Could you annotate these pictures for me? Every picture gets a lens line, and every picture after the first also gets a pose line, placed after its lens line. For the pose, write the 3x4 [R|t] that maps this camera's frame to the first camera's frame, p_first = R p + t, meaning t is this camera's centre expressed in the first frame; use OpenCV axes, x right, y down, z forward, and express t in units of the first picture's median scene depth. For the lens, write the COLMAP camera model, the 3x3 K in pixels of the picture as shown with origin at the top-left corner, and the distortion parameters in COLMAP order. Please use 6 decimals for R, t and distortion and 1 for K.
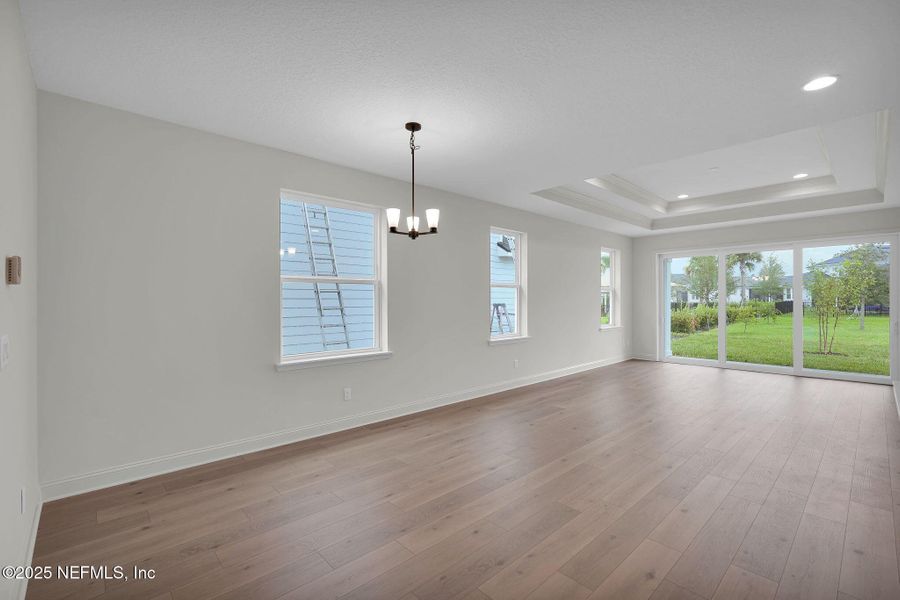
lens RADIAL K [[395.1, 0, 458.1], [0, 395.1, 302.1], [0, 0, 1]] dist [-0.010851, 0.004678]
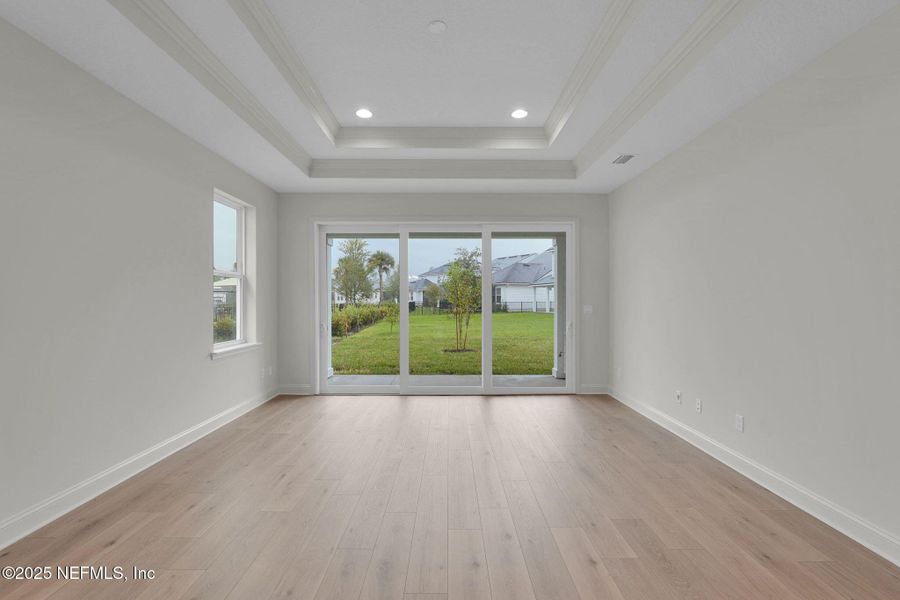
lens RADIAL K [[395.1, 0, 447.1], [0, 395.1, 302.7], [0, 0, 1]] dist [-0.010851, 0.004678]
pose [[0.686491, -0.001722, 0.727136, 0.162954], [0.003653, 0.999993, -0.001082, 0.004760], [-0.727129, 0.003399, 0.686492, 0.357338]]
